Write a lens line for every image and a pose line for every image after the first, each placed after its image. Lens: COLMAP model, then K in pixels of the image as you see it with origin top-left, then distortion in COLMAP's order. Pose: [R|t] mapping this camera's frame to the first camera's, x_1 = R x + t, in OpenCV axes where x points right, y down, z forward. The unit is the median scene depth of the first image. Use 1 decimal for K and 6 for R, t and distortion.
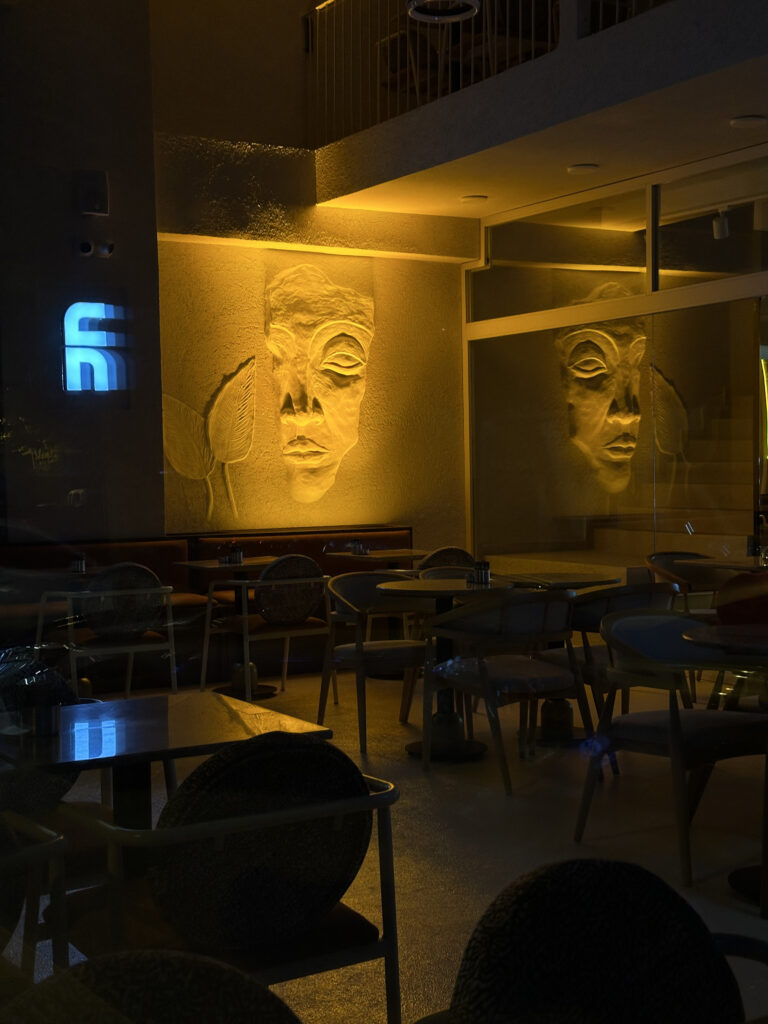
lens RADIAL K [[1411.7, 0, 380.8], [0, 1411.7, 507.5], [0, 0, 1]] dist [0.270630, 0.000000]
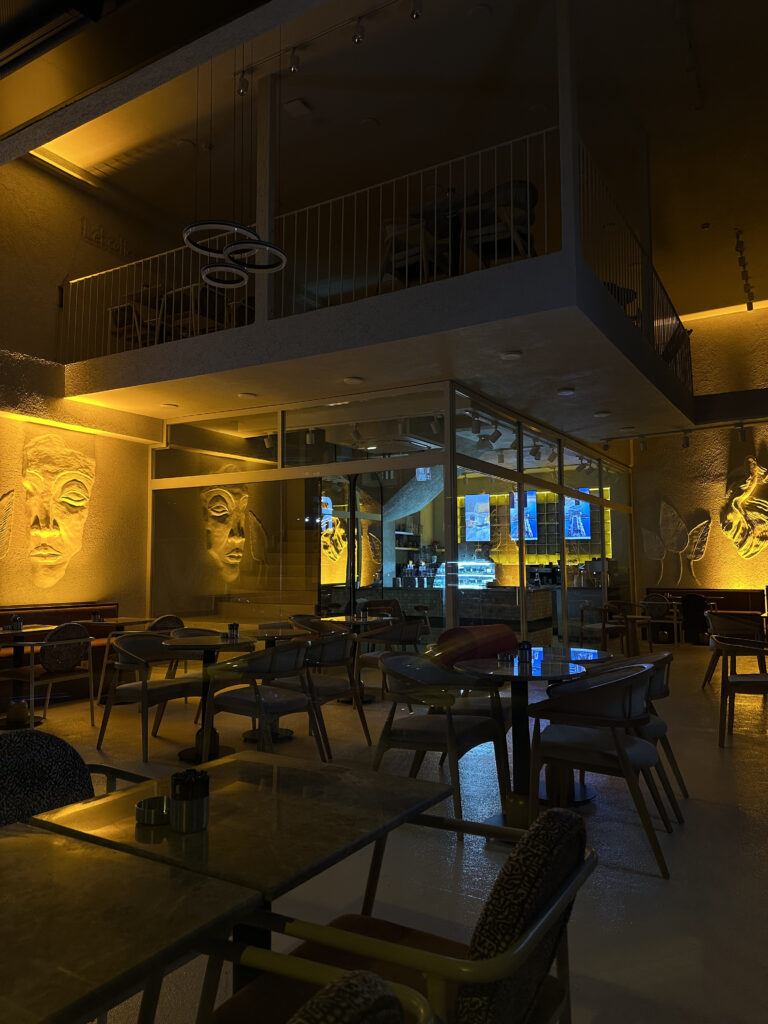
lens RADIAL K [[716.1, 0, 387.8], [0, 716.1, 520.9], [0, 0, 1]] dist [0.040958, -0.007677]
pose [[0.881512, 0.042586, 0.470238, -0.095150], [0.003224, 0.995358, -0.096187, 0.001006], [-0.472151, 0.086306, 0.877283, 0.138239]]
